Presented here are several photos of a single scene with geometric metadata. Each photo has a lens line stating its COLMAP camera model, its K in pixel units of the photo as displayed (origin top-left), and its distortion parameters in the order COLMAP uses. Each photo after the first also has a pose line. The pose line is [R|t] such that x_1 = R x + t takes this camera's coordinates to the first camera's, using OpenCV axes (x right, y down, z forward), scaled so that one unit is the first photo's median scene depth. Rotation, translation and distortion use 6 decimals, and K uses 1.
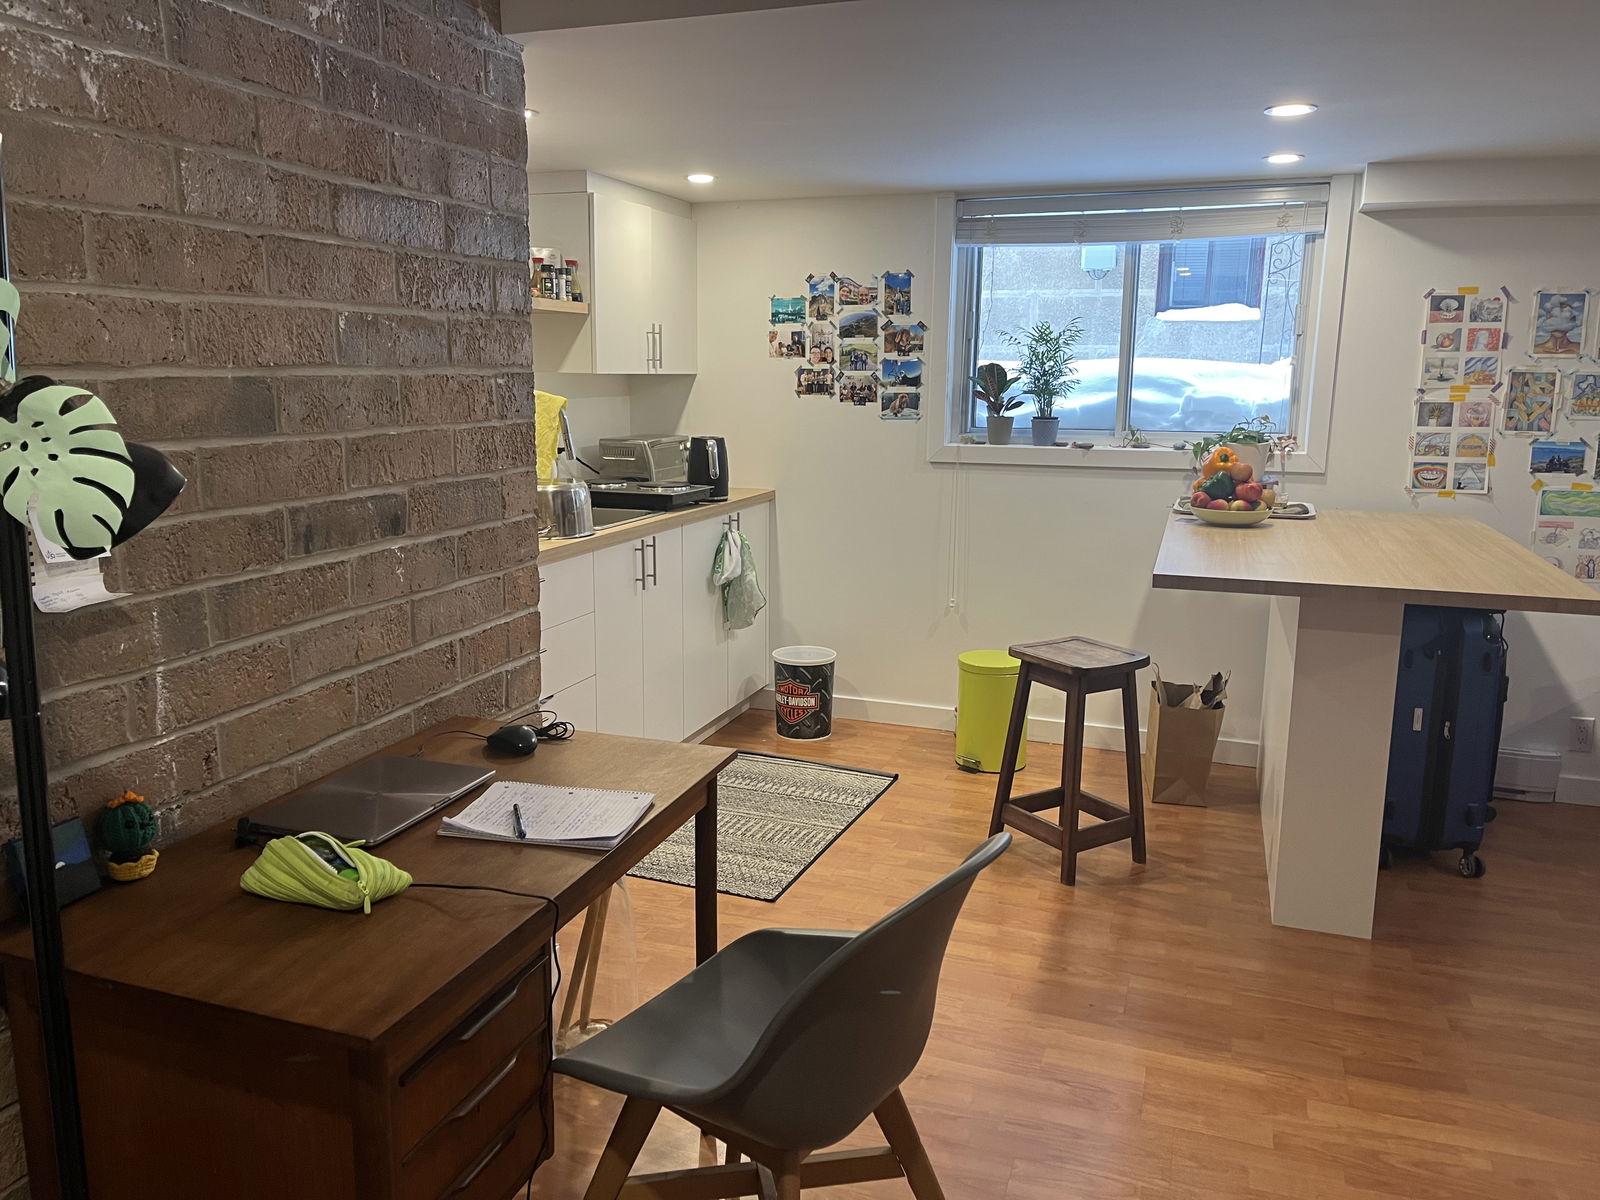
lens RADIAL K [[1214.1, 0, 792.7], [0, 1214.1, 593.4], [0, 0, 1]] dist [0.066540, -0.081686]
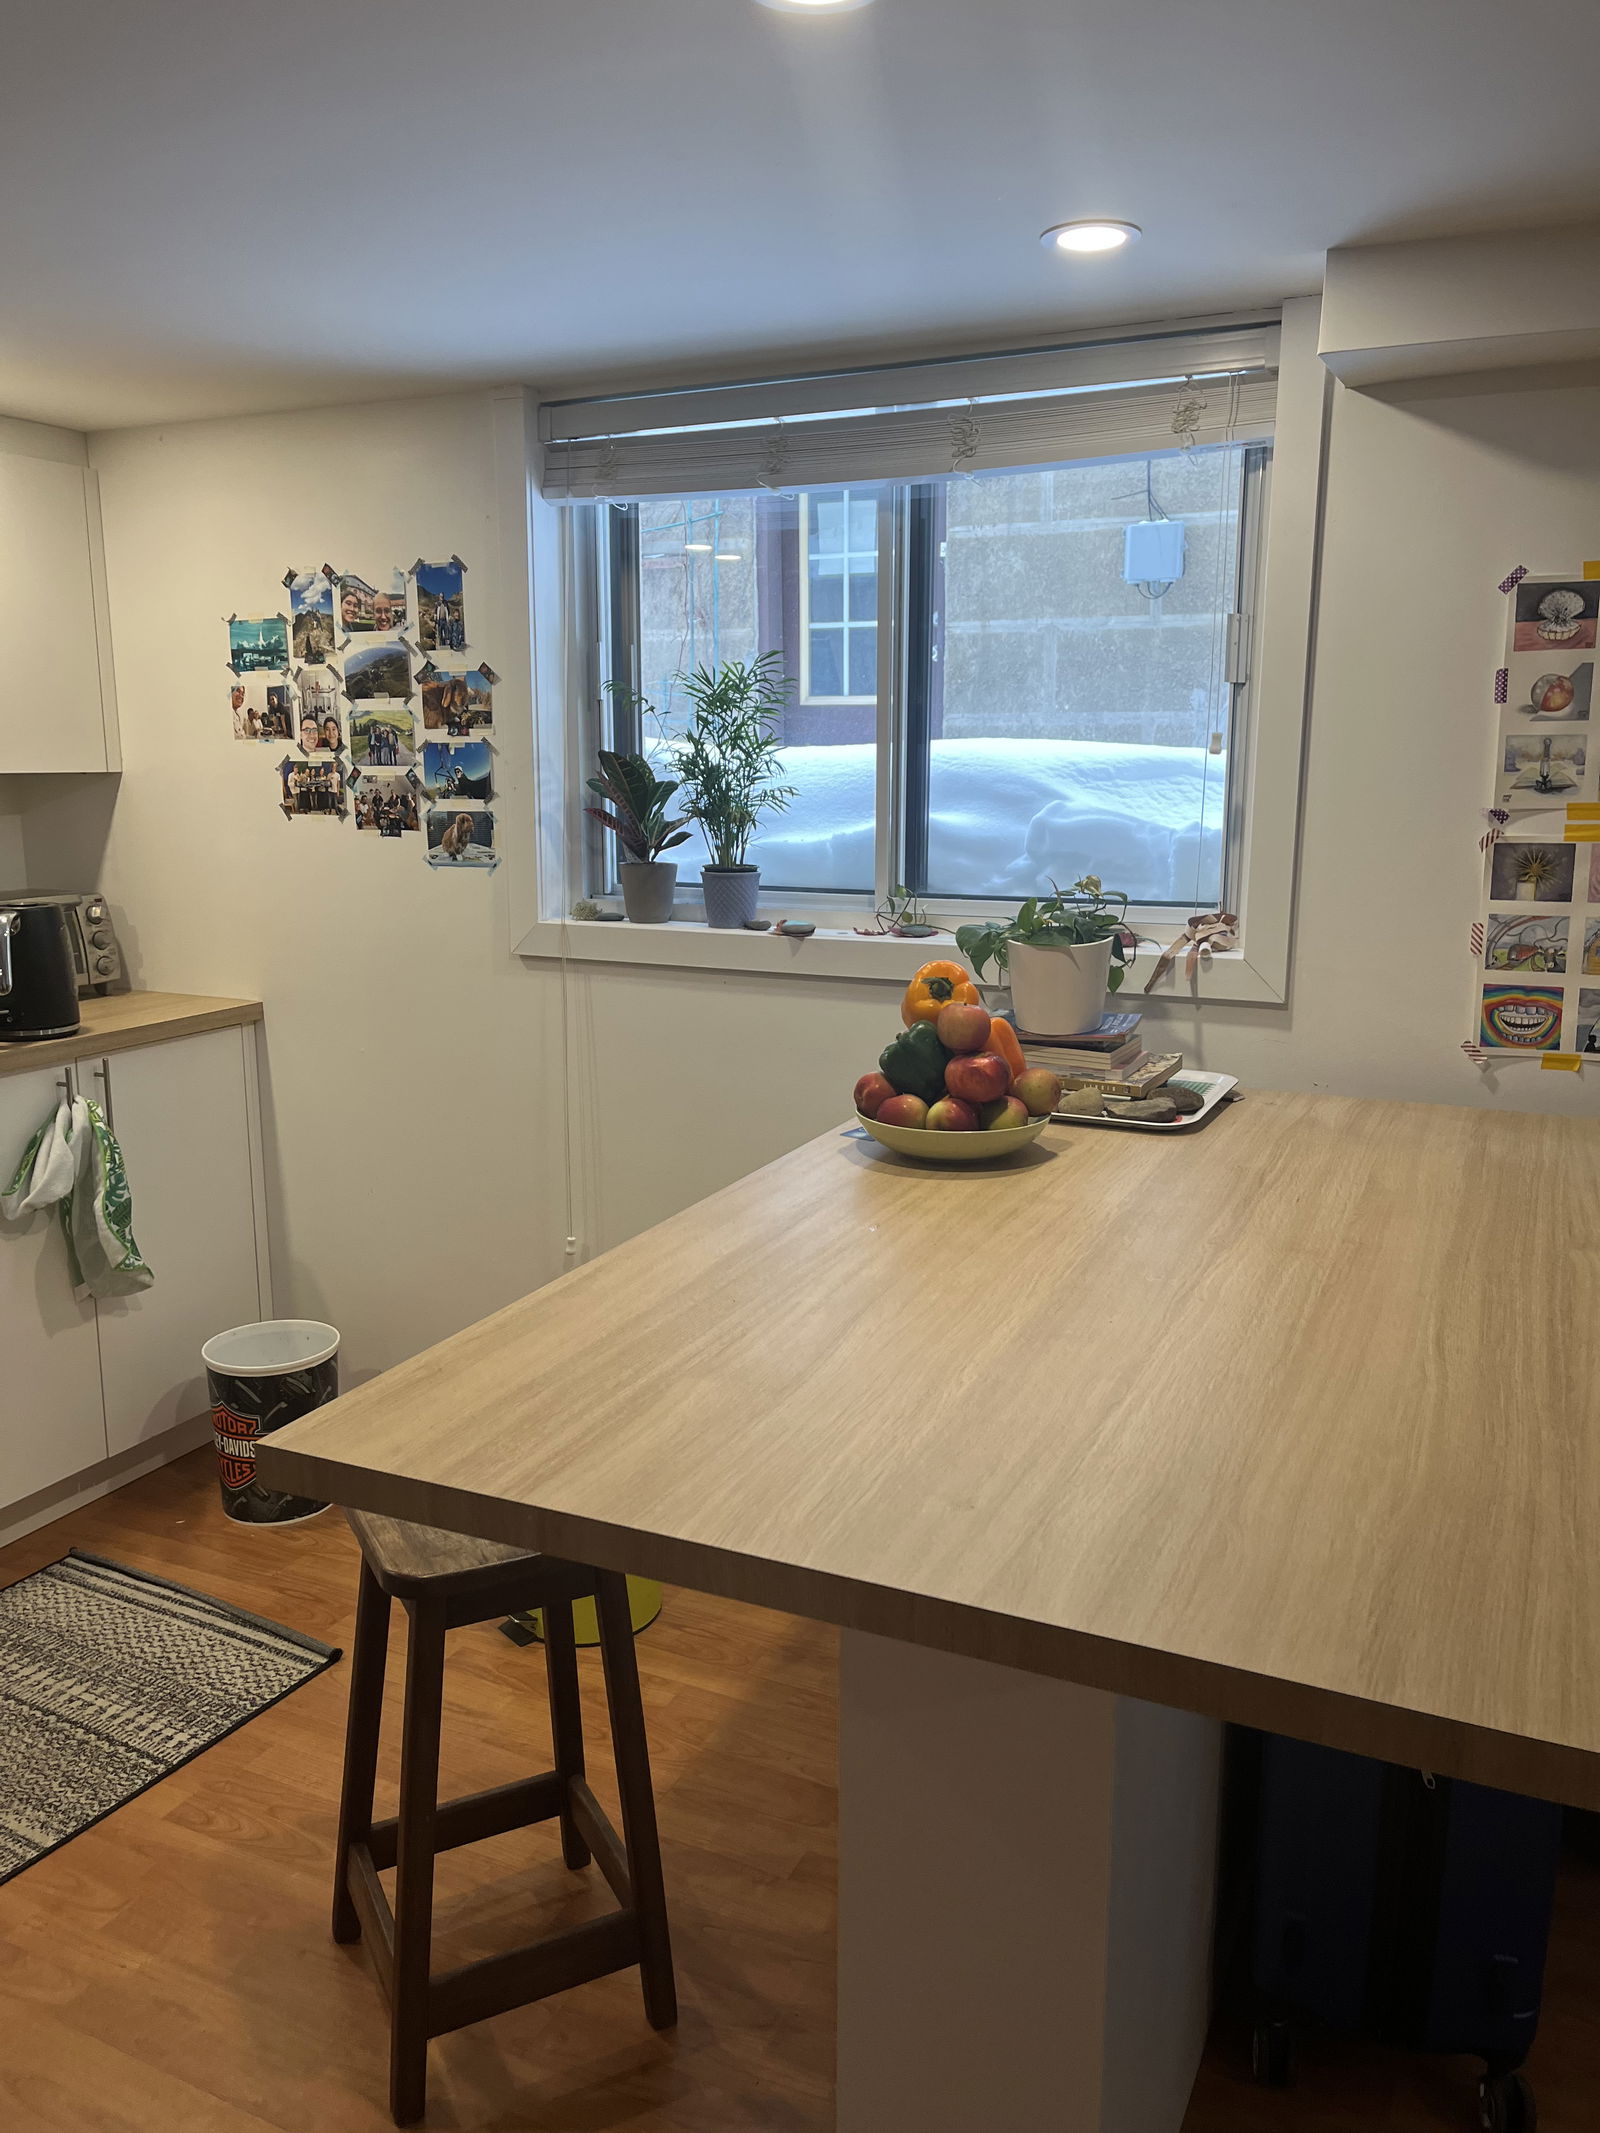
lens RADIAL K [[1618.5, 0, 809.0], [0, 1618.5, 1051.9], [0, 0, 1]] dist [0.066540, -0.081686]
pose [[0.994683, 0.011549, -0.102337, 0.338119], [-0.011246, 0.999931, 0.003538, -0.084280], [0.102371, -0.002368, 0.994744, 0.426383]]
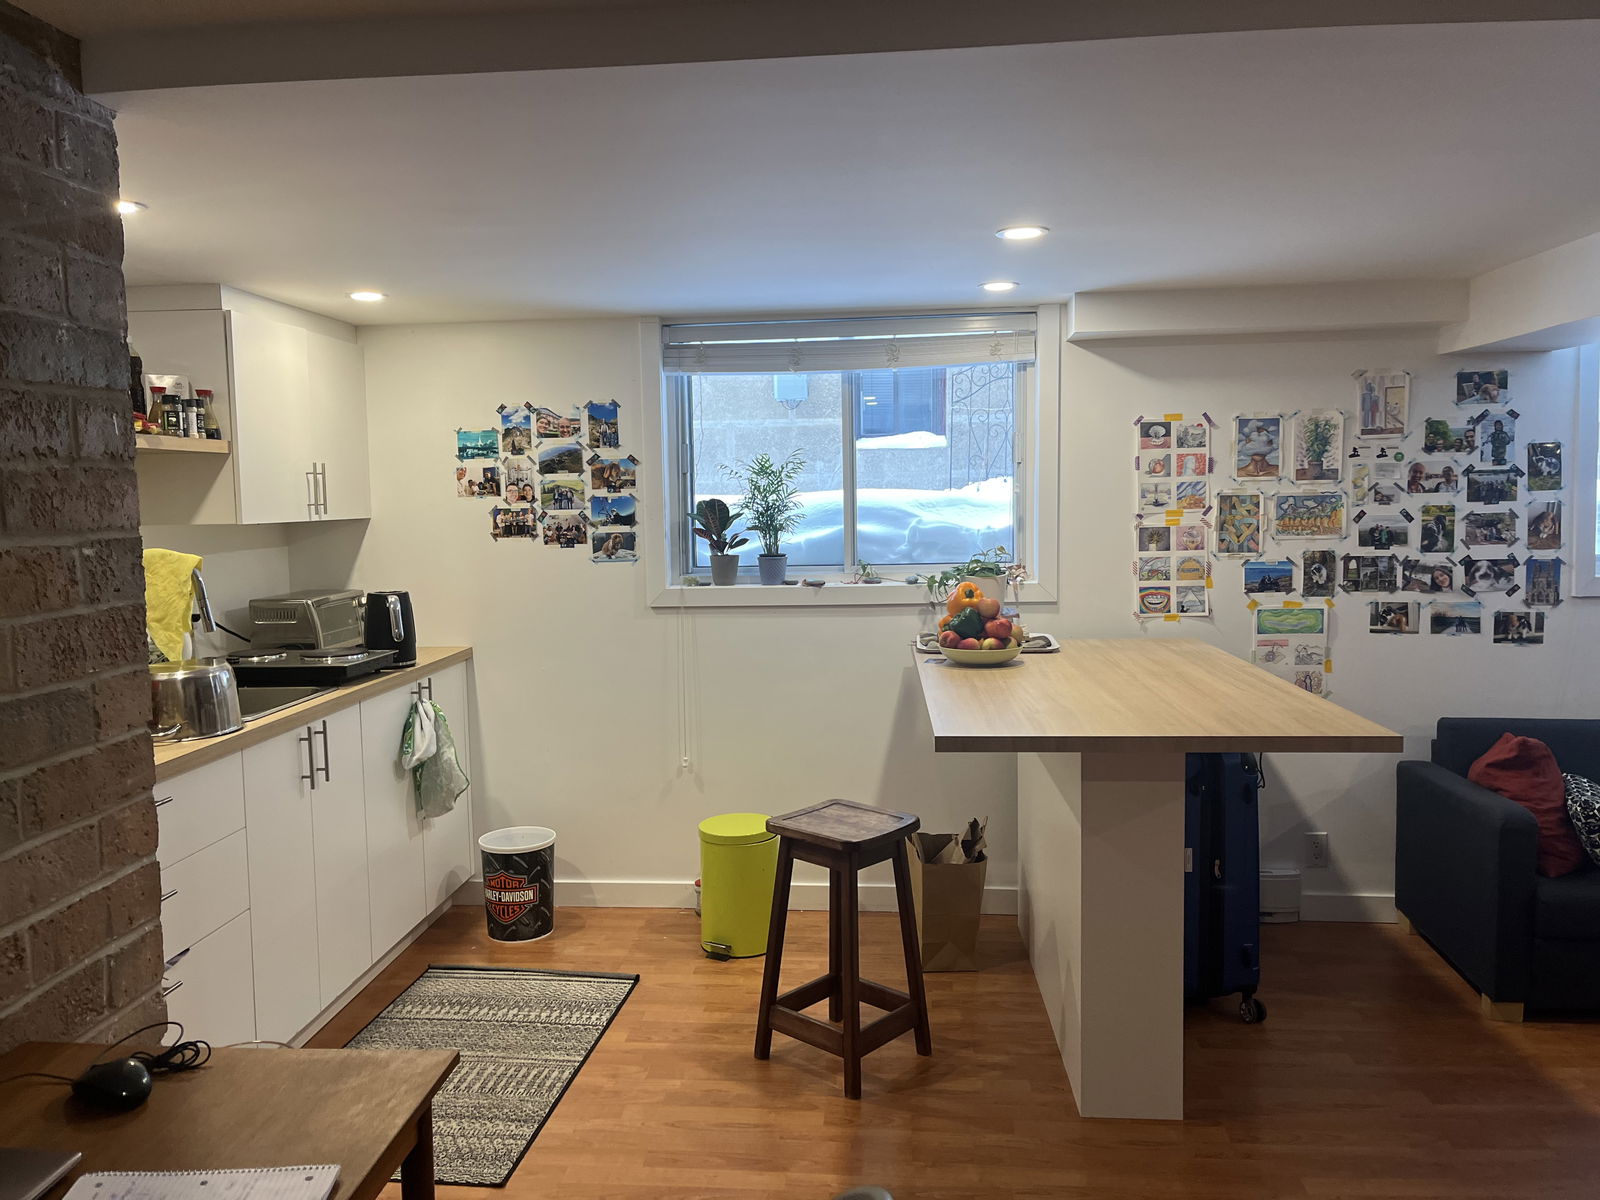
lens RADIAL K [[1214.1, 0, 792.4], [0, 1214.1, 596.2], [0, 0, 1]] dist [0.066540, -0.081686]
pose [[0.966516, -0.047925, 0.252091, -0.013609], [0.072778, 0.993261, -0.090203, -0.031616], [-0.246070, 0.105529, 0.963490, 0.122414]]
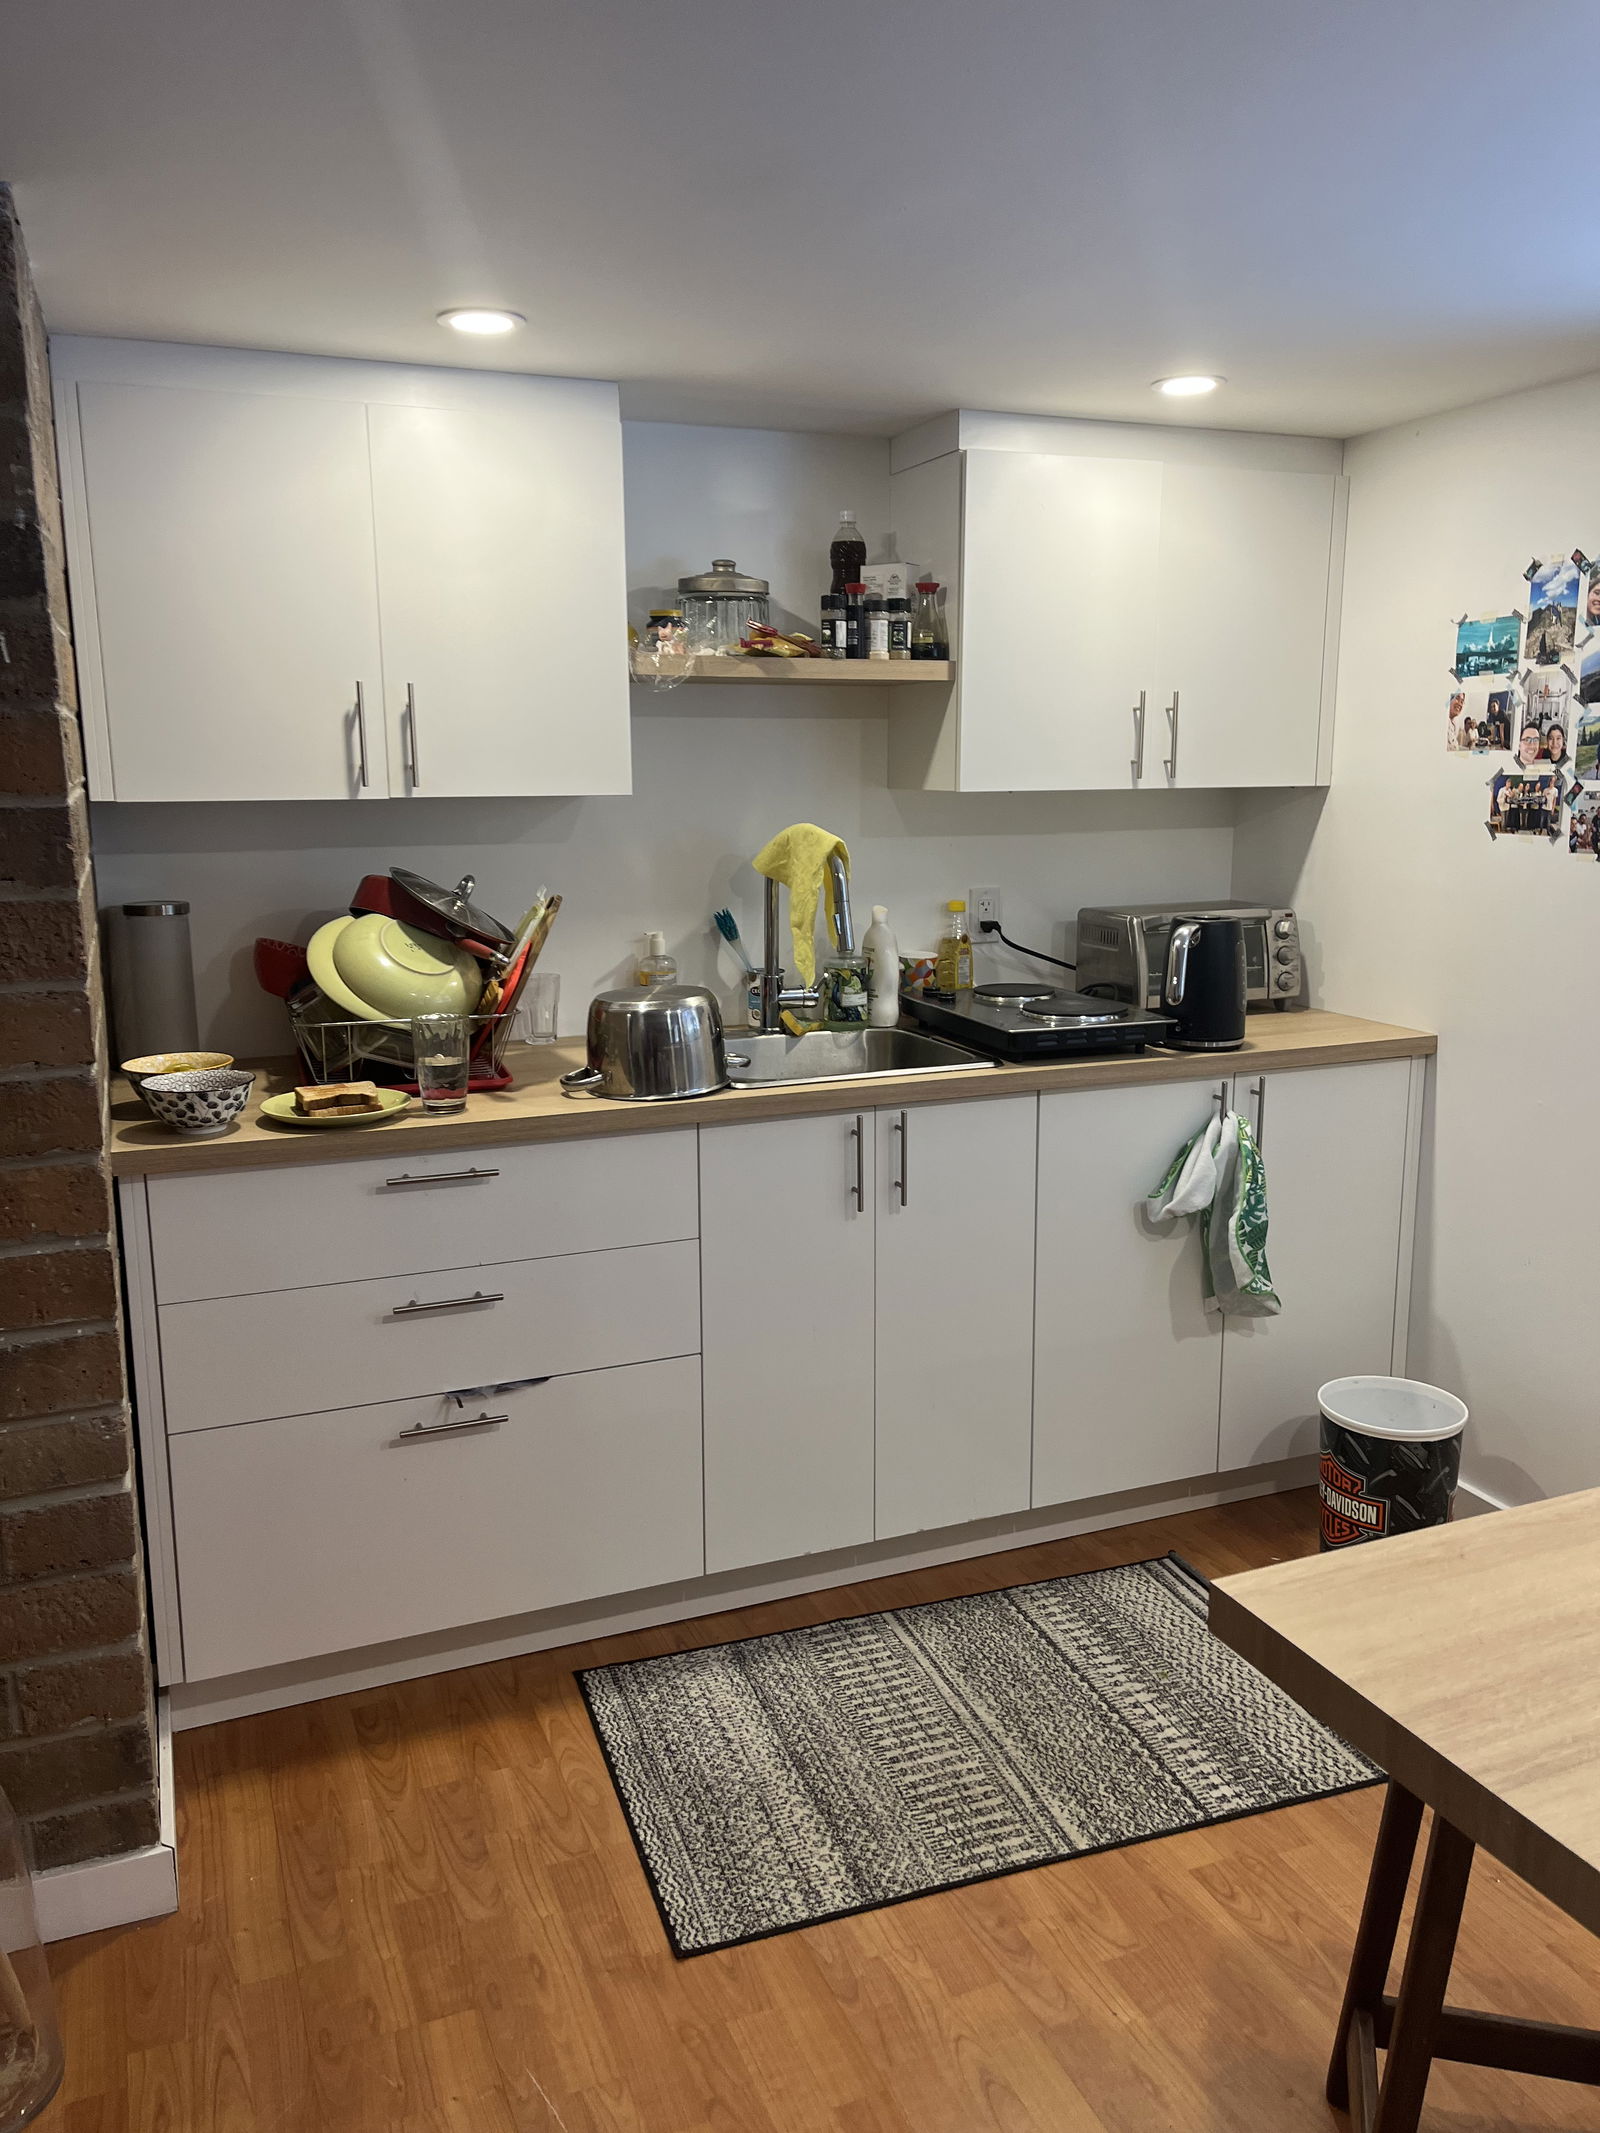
lens RADIAL K [[1618.5, 0, 811.6], [0, 1618.5, 1069.4], [0, 0, 1]] dist [0.066540, -0.081686]
pose [[0.669635, 0.130059, -0.731214, 0.342136], [-0.126265, 0.990151, 0.060484, -0.096928], [0.731879, 0.051825, 0.679462, 0.486518]]
